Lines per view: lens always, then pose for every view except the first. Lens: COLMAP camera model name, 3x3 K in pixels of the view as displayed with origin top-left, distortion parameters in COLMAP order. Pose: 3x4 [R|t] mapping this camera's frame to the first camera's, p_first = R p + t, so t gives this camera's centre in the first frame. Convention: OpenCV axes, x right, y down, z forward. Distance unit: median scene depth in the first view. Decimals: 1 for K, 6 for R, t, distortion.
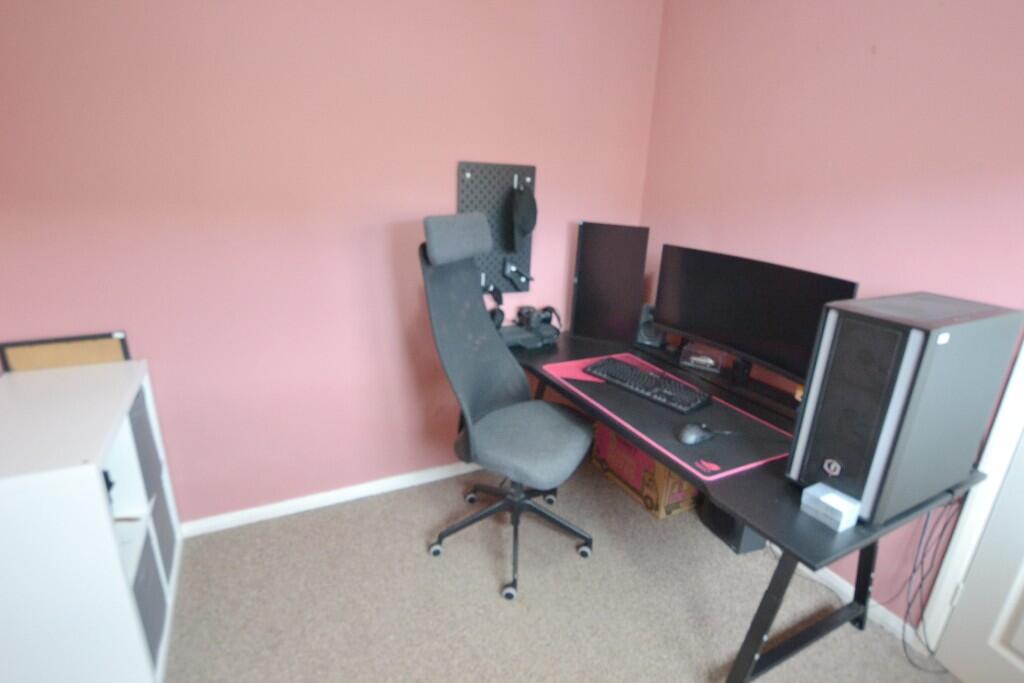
lens RADIAL K [[512.5, 0, 515.2], [0, 512.5, 347.0], [0, 0, 1]] dist [-0.031898, 0.001809]
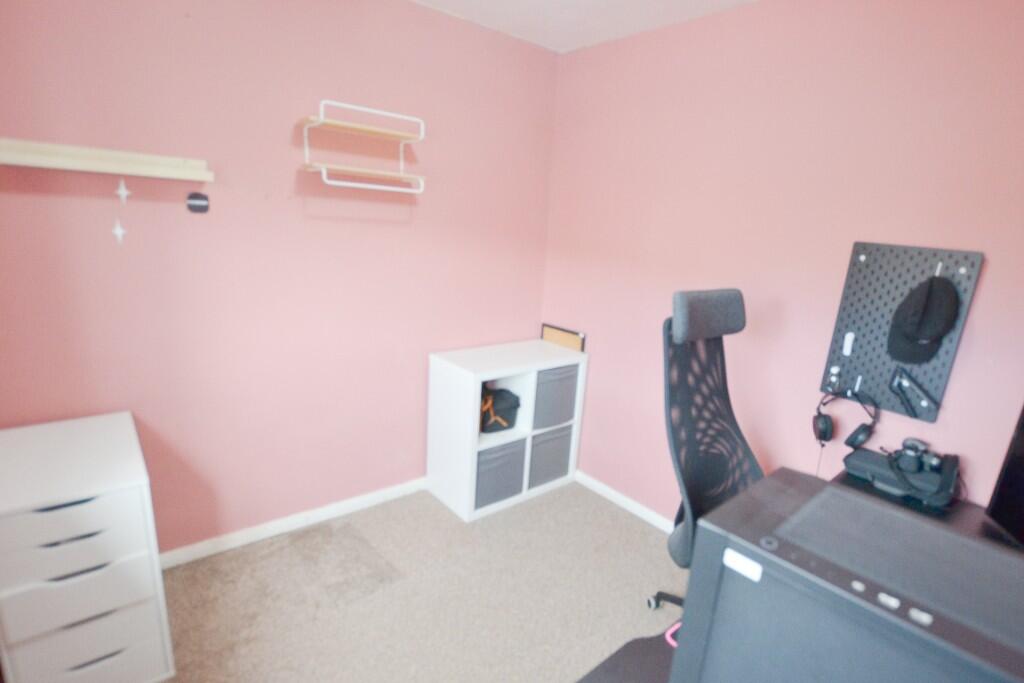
lens RADIAL K [[512.5, 0, 515.2], [0, 512.5, 347.0], [0, 0, 1]] dist [-0.031898, 0.001809]
pose [[0.223307, 0.213972, -0.950973, 0.603912], [-0.363857, 0.923388, 0.122325, -0.091526], [0.904291, 0.318702, 0.284054, 0.285177]]
